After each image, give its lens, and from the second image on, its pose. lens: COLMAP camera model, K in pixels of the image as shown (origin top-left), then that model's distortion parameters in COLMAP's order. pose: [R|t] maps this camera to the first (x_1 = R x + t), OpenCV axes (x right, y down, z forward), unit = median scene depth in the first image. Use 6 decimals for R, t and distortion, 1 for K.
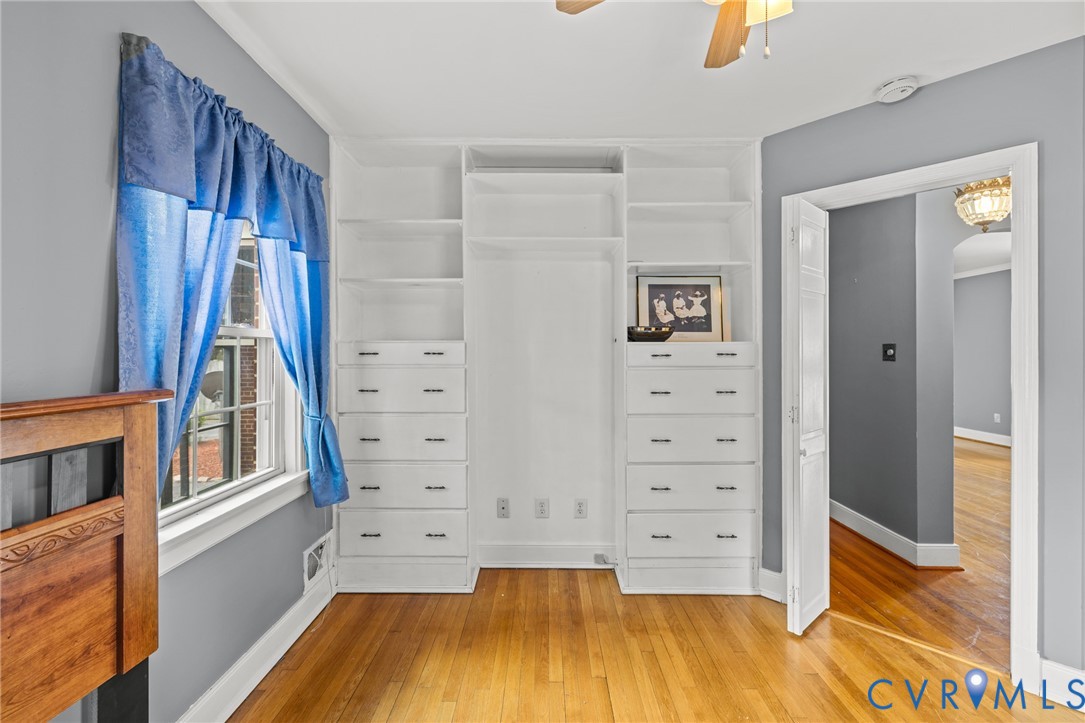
lens RADIAL K [[452.8, 0, 539.3], [0, 452.8, 348.4], [0, 0, 1]] dist [-0.001588, -0.000293]
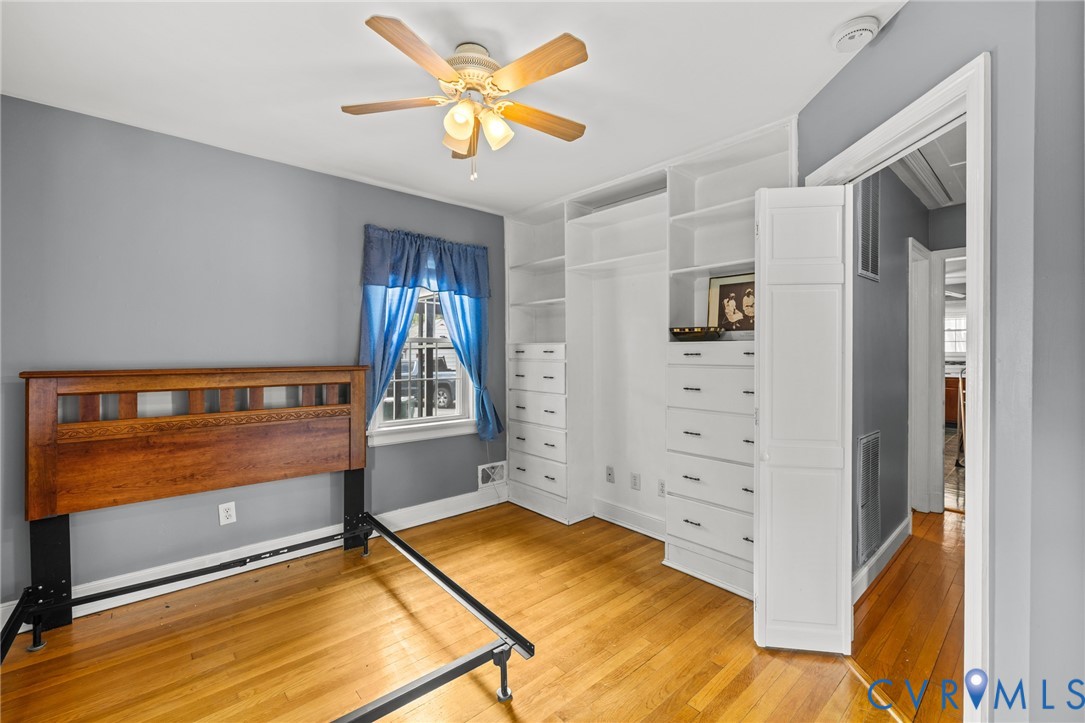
lens RADIAL K [[452.8, 0, 539.3], [0, 452.8, 348.4], [0, 0, 1]] dist [-0.001588, -0.000293]
pose [[0.669567, -0.002139, -0.742748, 0.825597], [0.005256, 0.999984, 0.001858, -0.002326], [0.742733, -0.005147, 0.669568, 0.011879]]
